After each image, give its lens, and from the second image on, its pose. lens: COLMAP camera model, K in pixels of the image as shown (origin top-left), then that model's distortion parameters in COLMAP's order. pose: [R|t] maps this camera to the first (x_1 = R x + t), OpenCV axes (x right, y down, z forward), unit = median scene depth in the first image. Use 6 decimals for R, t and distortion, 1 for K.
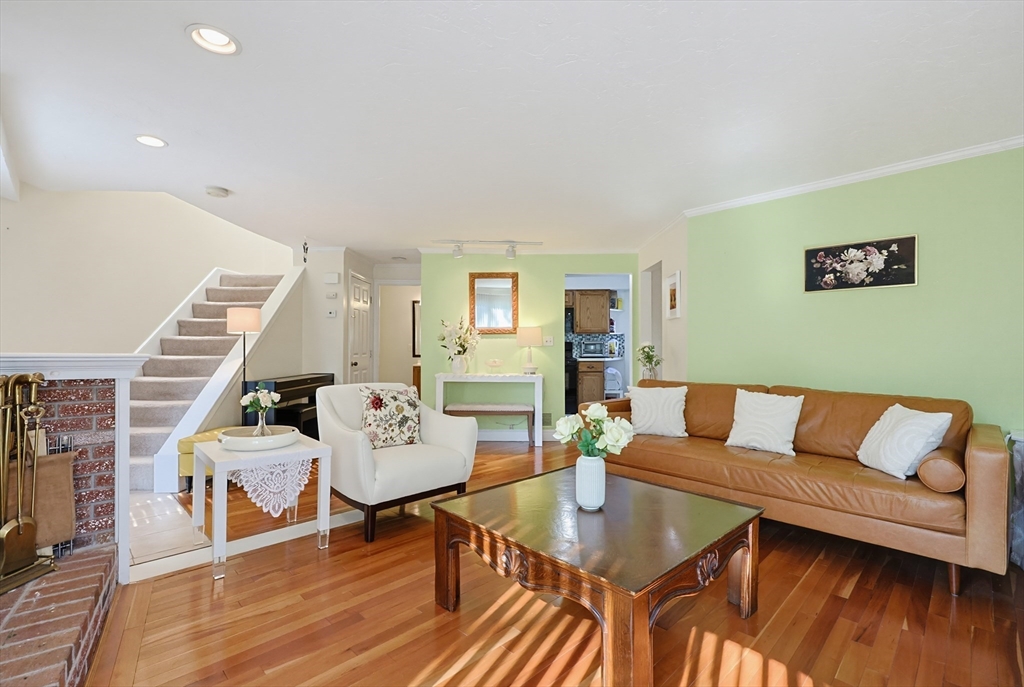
lens RADIAL K [[443.8, 0, 515.4], [0, 443.8, 344.4], [0, 0, 1]] dist [-0.000300, 0.001584]
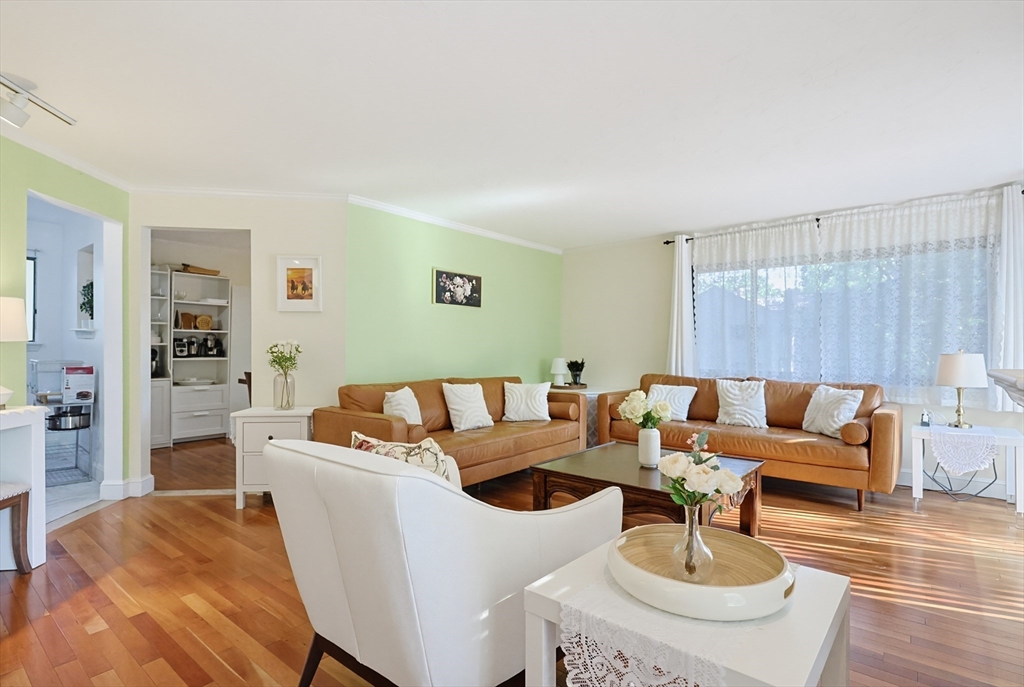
lens RADIAL K [[507.7, 0, 520.2], [0, 507.7, 349.7], [0, 0, 1]] dist [-0.028034, 0.000491]
pose [[-0.106939, -0.007129, 0.994240, -0.834429], [-0.010005, 0.999931, 0.006093, 0.001560], [-0.994215, -0.009296, -0.107003, 0.960197]]
